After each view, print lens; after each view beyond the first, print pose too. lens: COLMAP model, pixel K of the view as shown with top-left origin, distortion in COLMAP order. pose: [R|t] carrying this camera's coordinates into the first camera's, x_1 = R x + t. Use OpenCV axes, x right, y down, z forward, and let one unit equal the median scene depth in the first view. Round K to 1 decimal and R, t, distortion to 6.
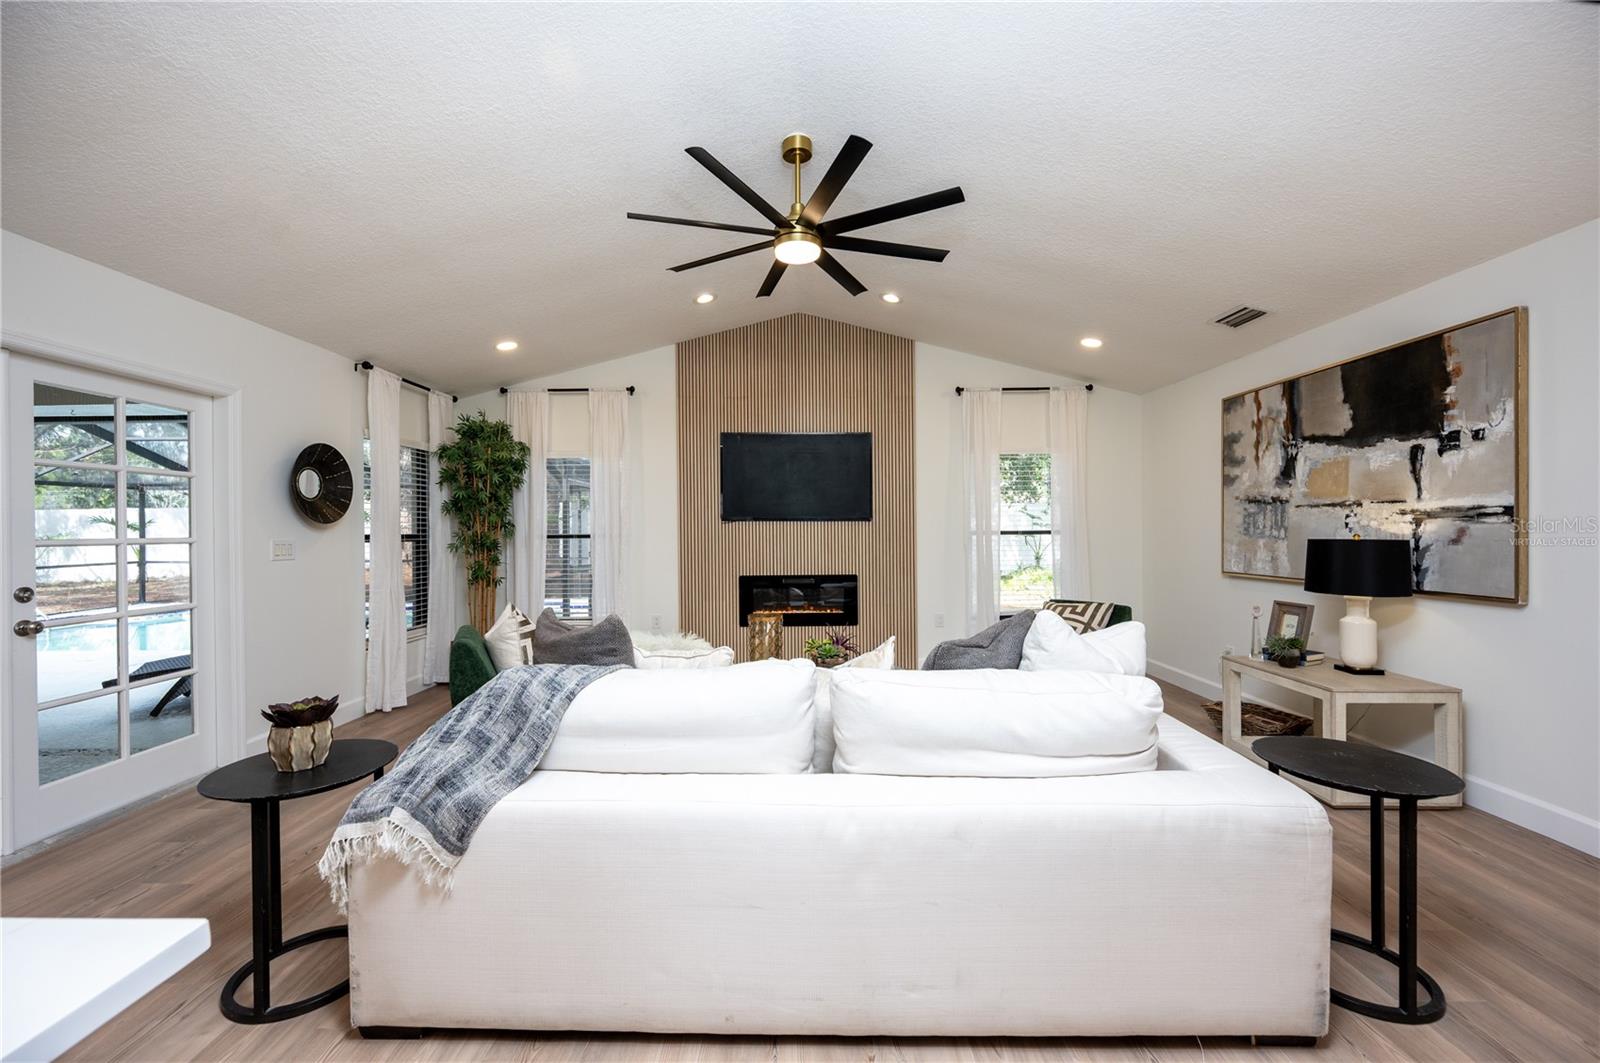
lens RADIAL K [[636.6, 0, 788.7], [0, 636.6, 533.1], [0, 0, 1]] dist [0.002263, -0.000692]
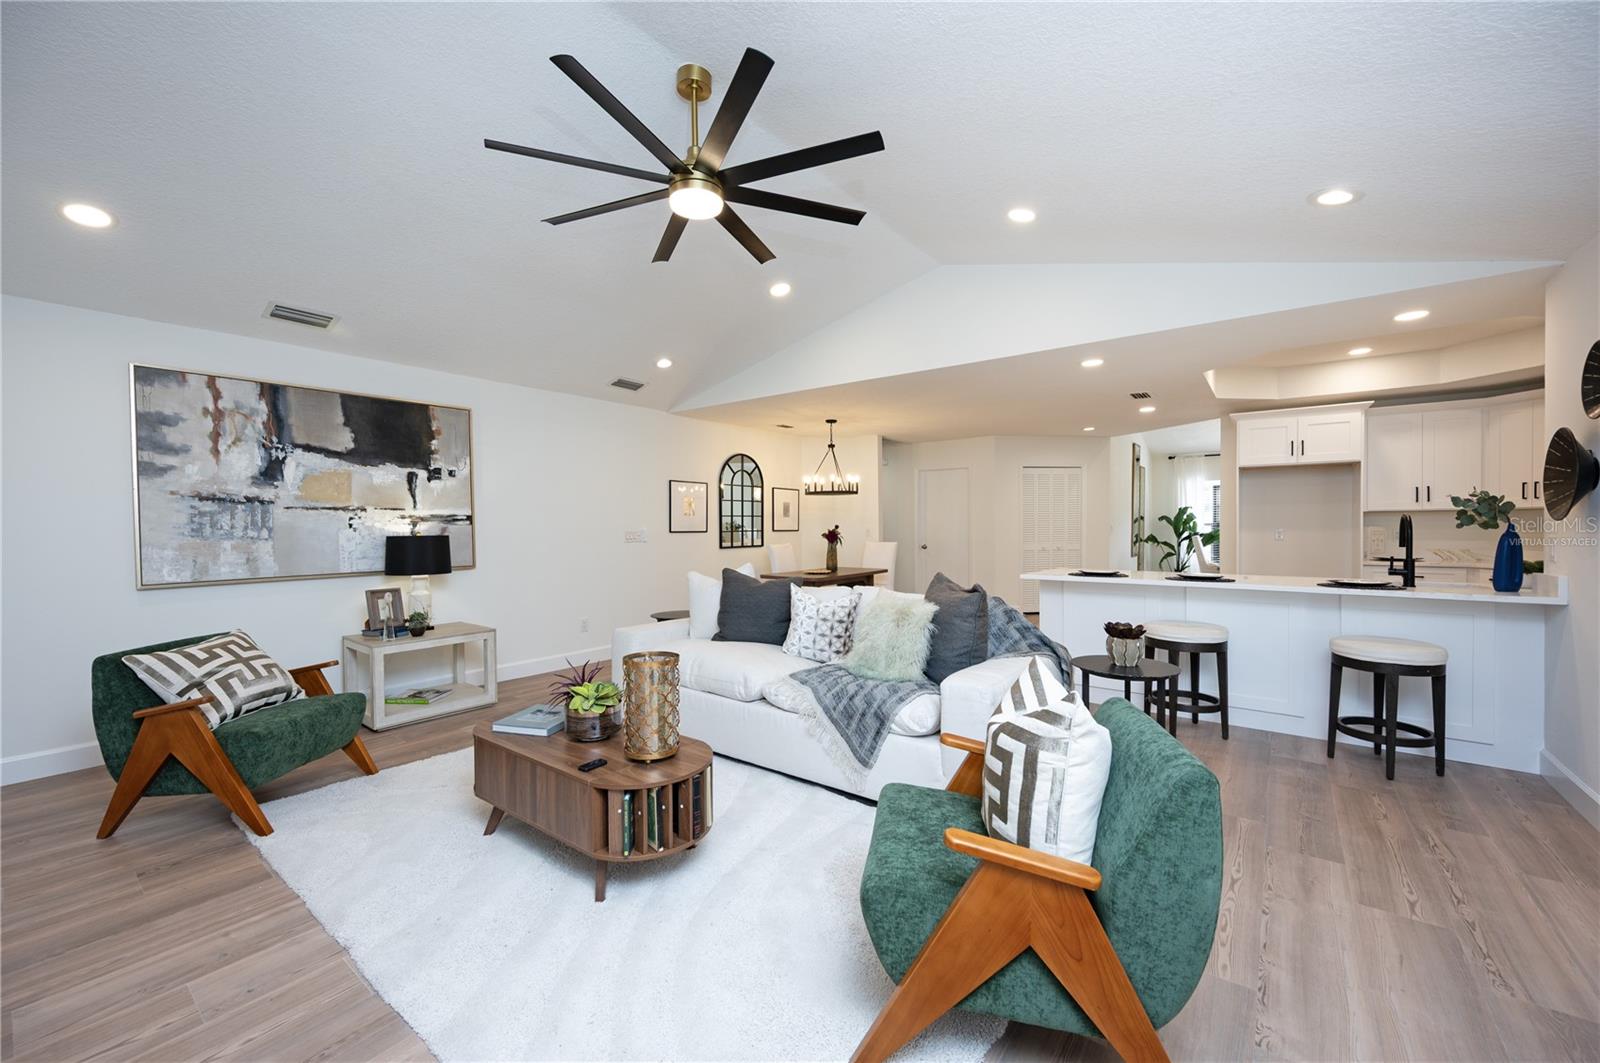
lens RADIAL K [[636.6, 0, 800.6], [0, 636.6, 536.1], [0, 0, 1]] dist [0.002263, -0.000692]
pose [[-0.809587, 0.001884, 0.586997, -0.478590], [0.015714, 0.999706, 0.018464, -0.001384], [-0.586789, 0.024172, -0.809379, 1.277341]]
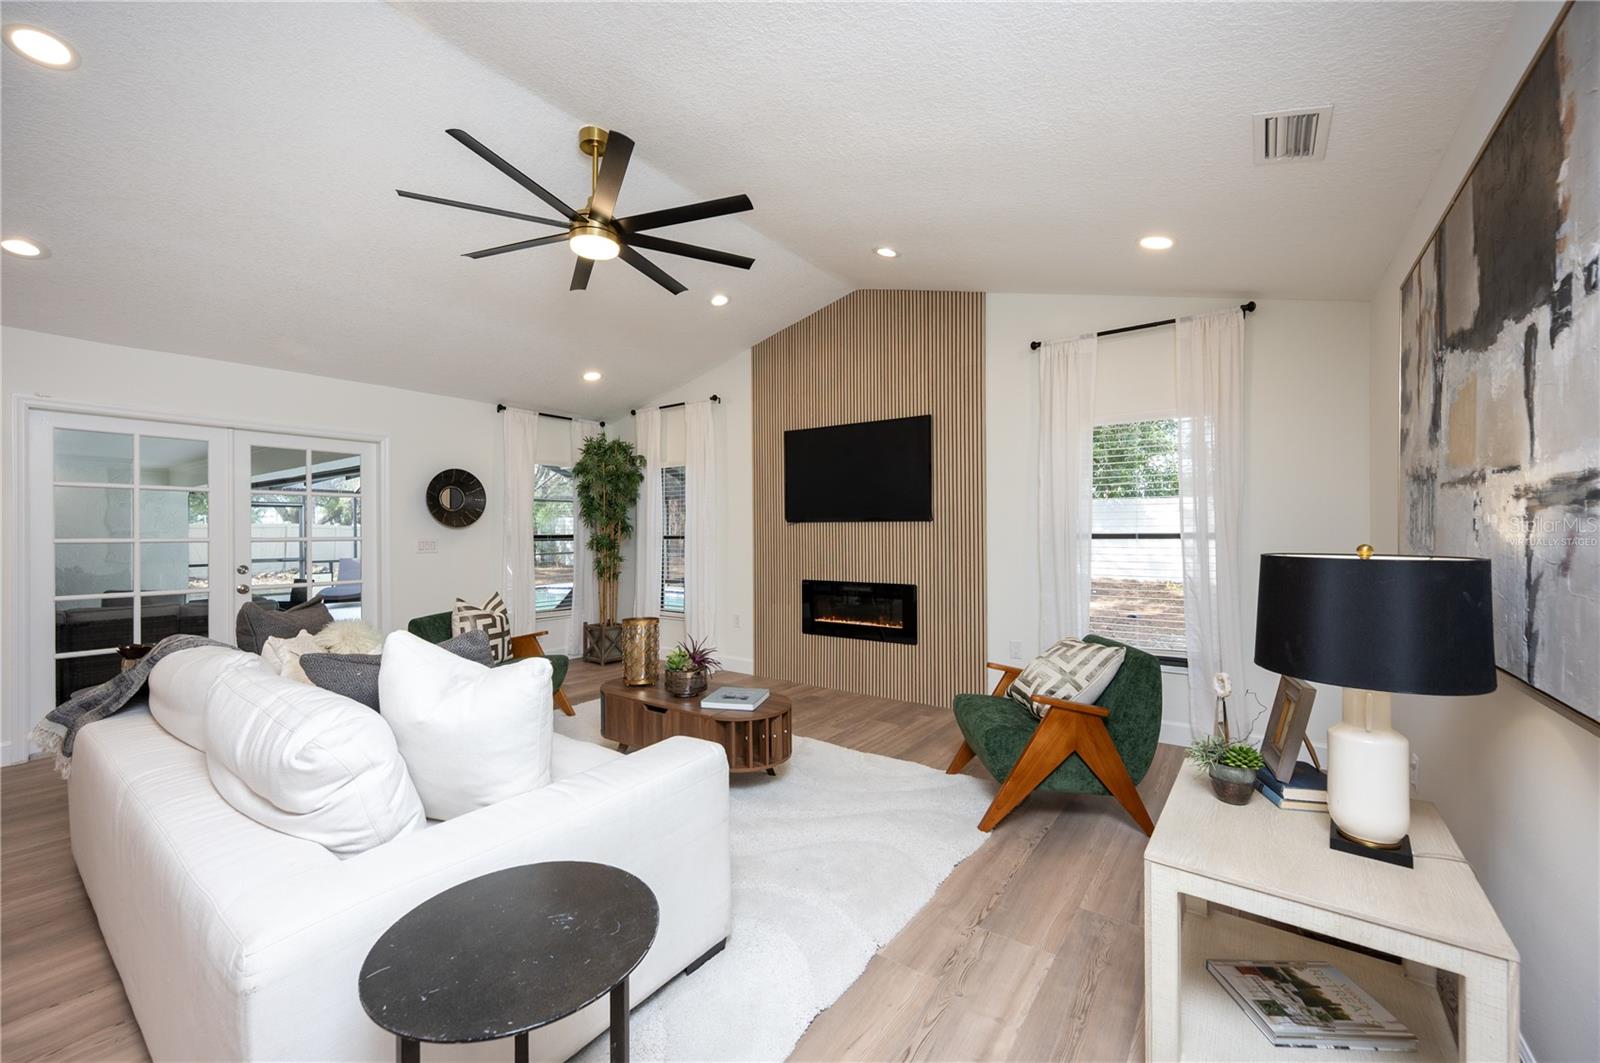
lens RADIAL K [[636.6, 0, 795.1], [0, 636.6, 533.1], [0, 0, 1]] dist [0.002263, -0.000692]
pose [[0.810809, 0.002484, -0.585305, 0.660108], [-0.003340, 0.999994, -0.000383, -0.003708], [0.585301, 0.002266, 0.810813, 0.309924]]
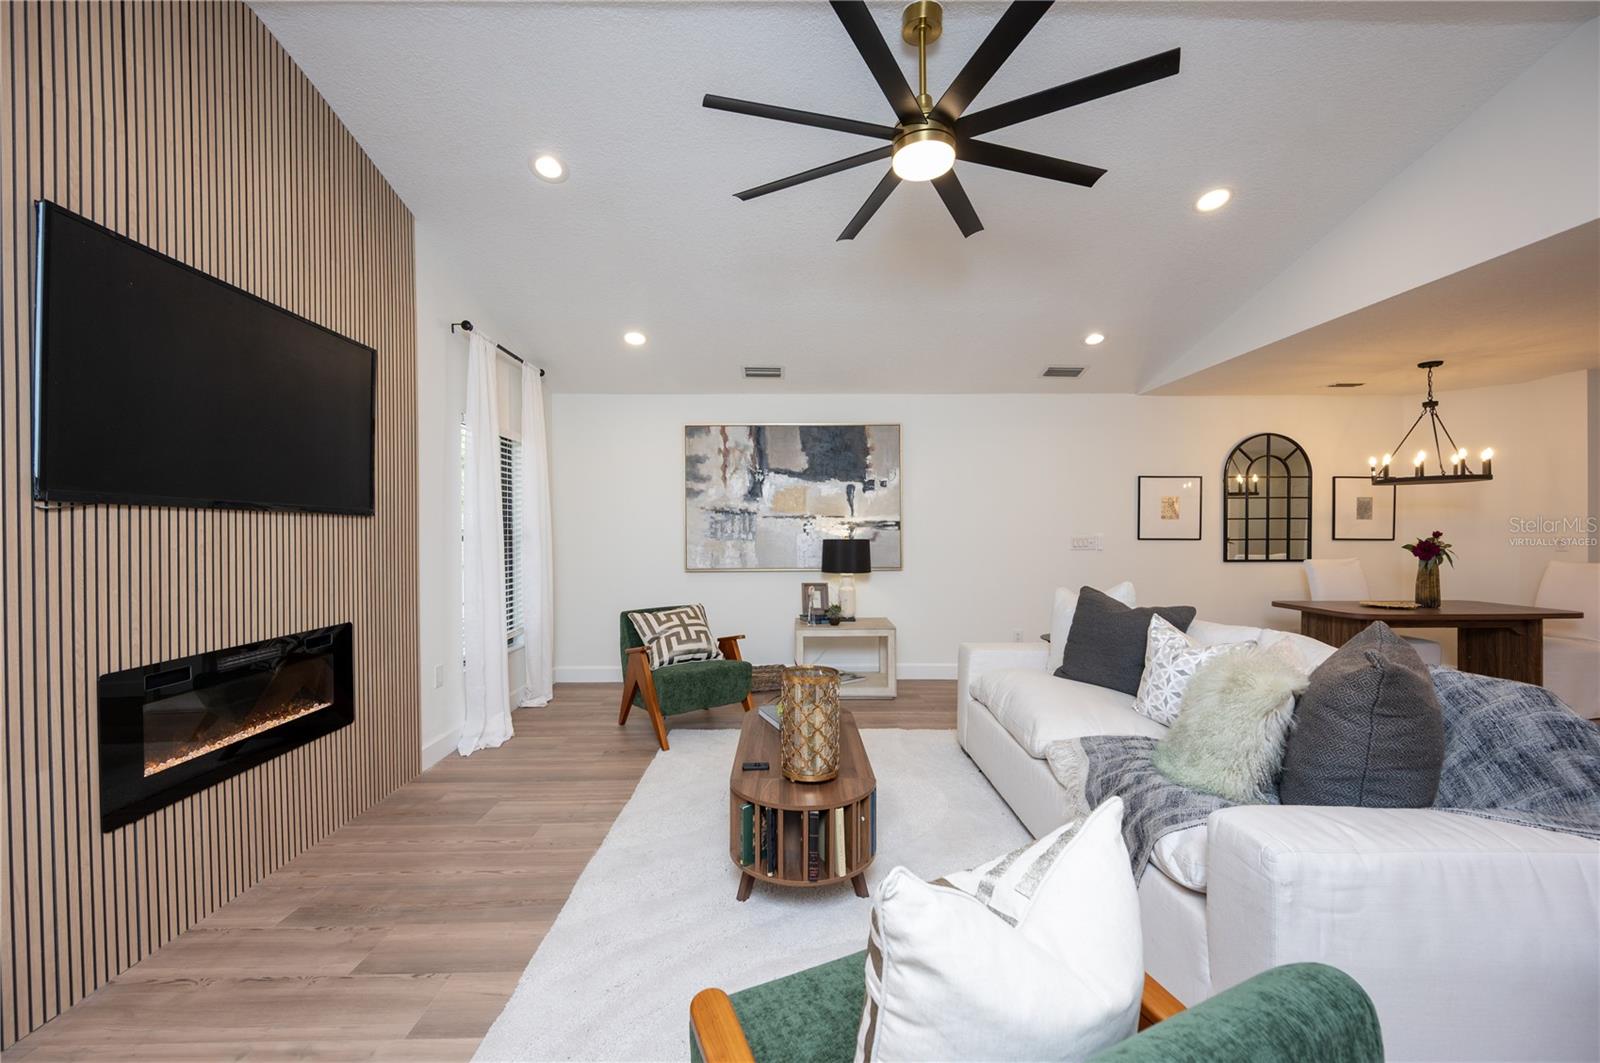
lens RADIAL K [[636.6, 0, 785.3], [0, 636.6, 535.8], [0, 0, 1]] dist [0.002263, -0.000692]
pose [[-0.032912, 0.000464, 0.999458, -0.570939], [0.008371, 0.999965, -0.000188, 0.000017], [-0.999423, 0.008360, -0.032915, 0.941775]]
